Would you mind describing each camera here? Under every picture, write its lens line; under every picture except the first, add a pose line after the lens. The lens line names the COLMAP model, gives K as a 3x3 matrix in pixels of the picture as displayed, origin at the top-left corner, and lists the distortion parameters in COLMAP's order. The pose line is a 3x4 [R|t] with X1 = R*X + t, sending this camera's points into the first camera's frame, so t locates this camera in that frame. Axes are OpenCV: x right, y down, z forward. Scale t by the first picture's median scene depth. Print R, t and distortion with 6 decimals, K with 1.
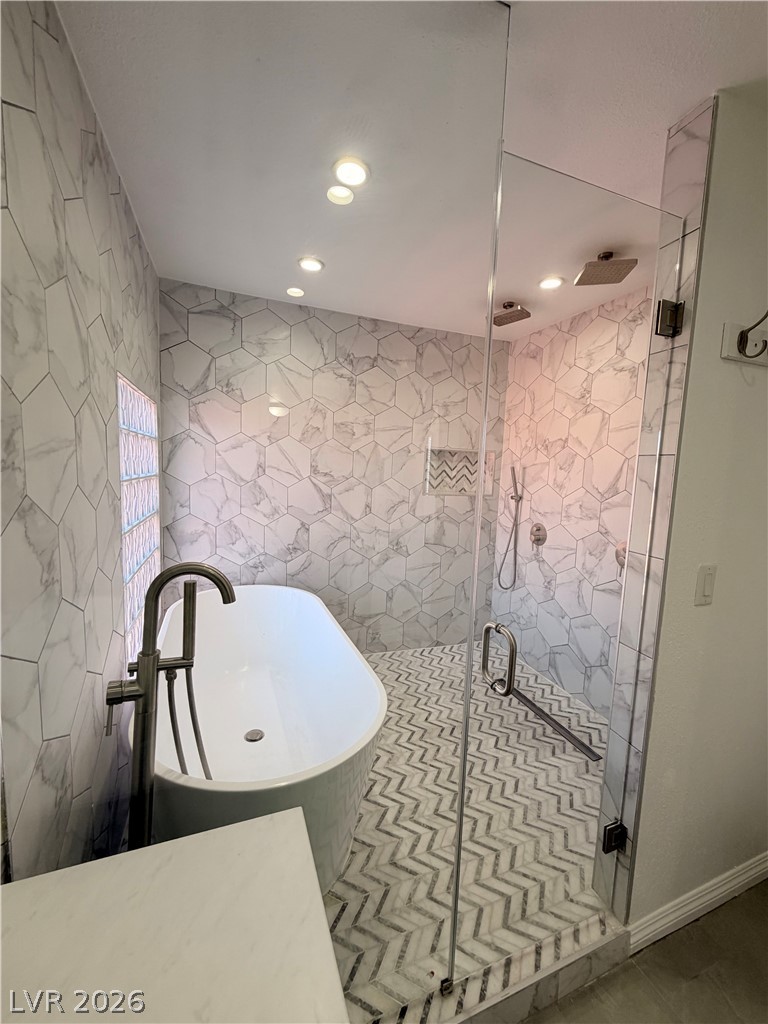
lens RADIAL K [[411.7, 0, 384.3], [0, 411.7, 512.1], [0, 0, 1]] dist [0.000074, 0.000134]
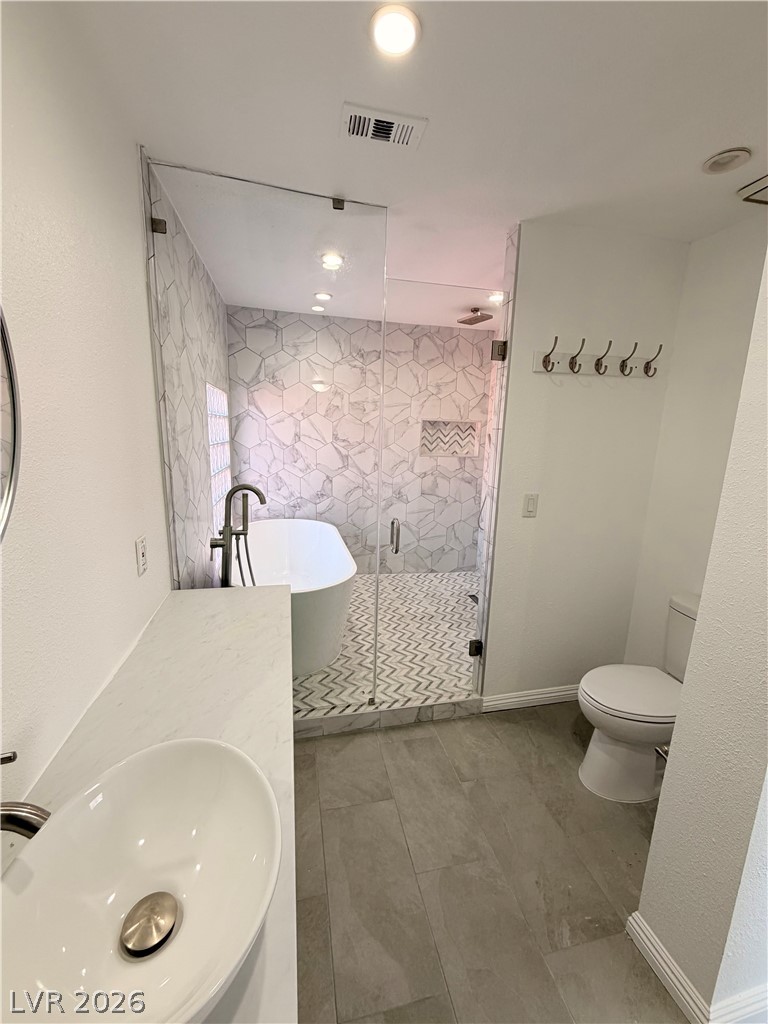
lens RADIAL K [[411.7, 0, 384.4], [0, 411.7, 513.9], [0, 0, 1]] dist [0.000074, 0.000134]
pose [[0.989778, 0.020786, -0.141096, 0.215460], [-0.008480, 0.996149, 0.087267, 0.034744], [0.142366, -0.085179, 0.986142, -0.397809]]
